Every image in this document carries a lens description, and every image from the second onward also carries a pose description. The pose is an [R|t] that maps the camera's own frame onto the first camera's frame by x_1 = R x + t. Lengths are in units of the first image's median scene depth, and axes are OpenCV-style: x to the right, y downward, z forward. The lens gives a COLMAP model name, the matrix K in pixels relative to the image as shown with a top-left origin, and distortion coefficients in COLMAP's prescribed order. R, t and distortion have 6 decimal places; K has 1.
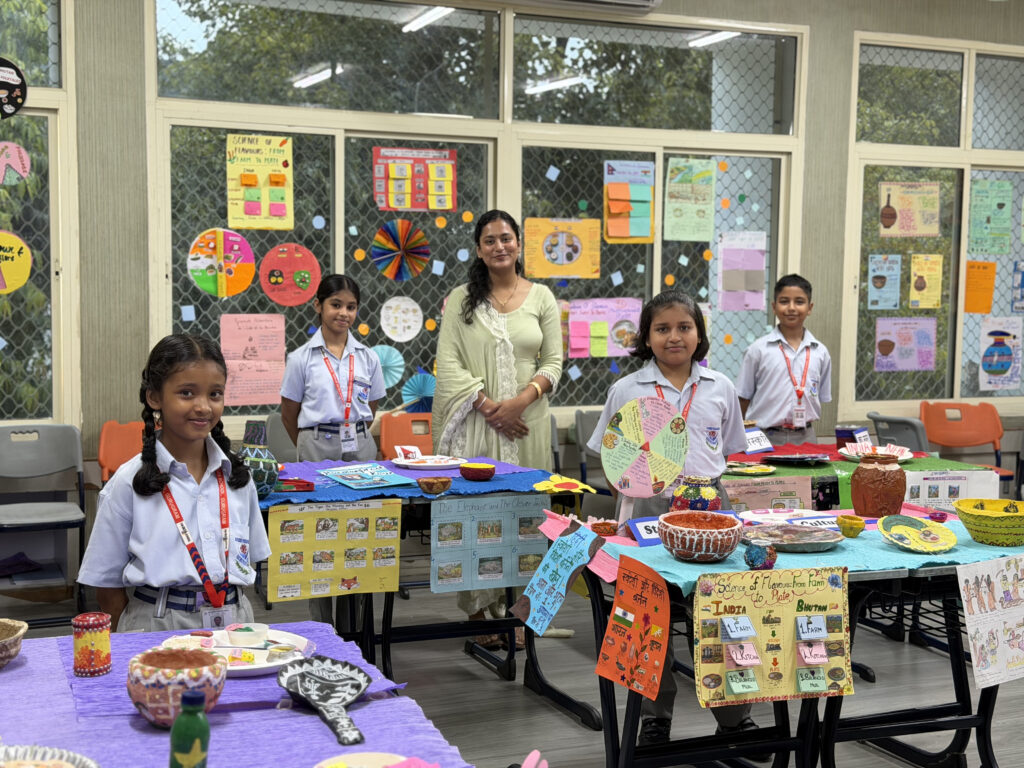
lens RADIAL K [[1396.5, 0, 512.0], [0, 1396.5, 384.0], [0, 0, 1]] dist [0.142428, -0.173378]
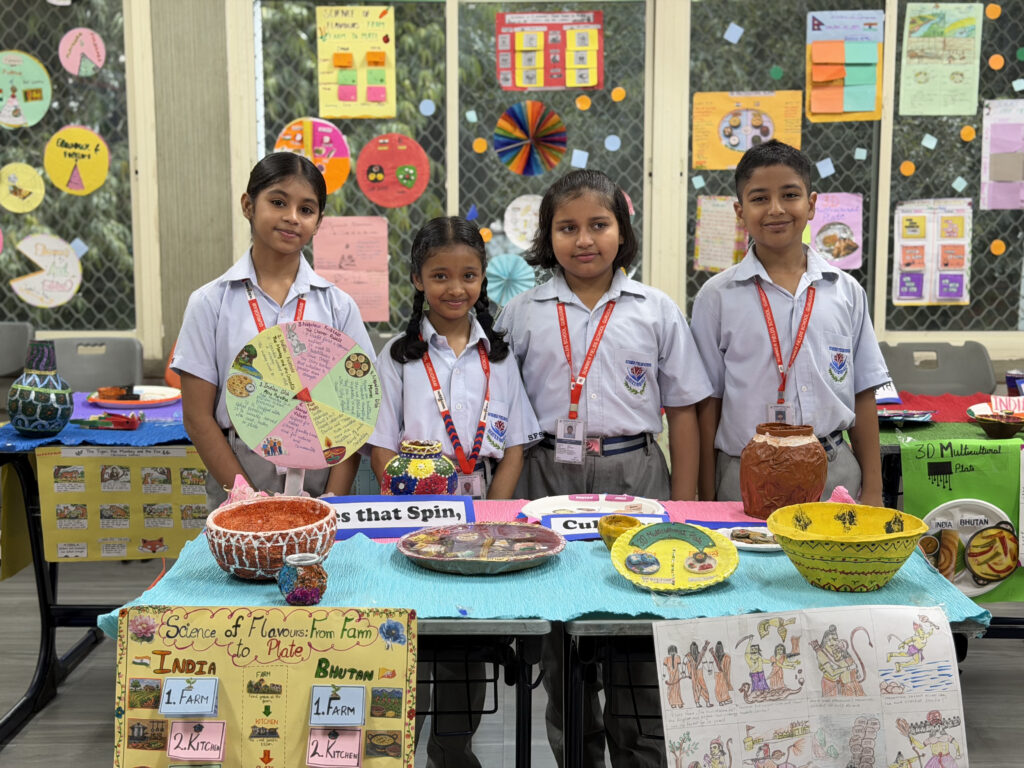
lens RADIAL K [[1396.5, 0, 512.0], [0, 1396.5, 384.0], [0, 0, 1]] dist [0.142428, -0.173378]
pose [[0.918171, 0.039593, -0.394200, 0.263004], [-0.016445, 0.997945, 0.061928, -0.002146], [0.395842, -0.050378, 0.916936, 0.245865]]
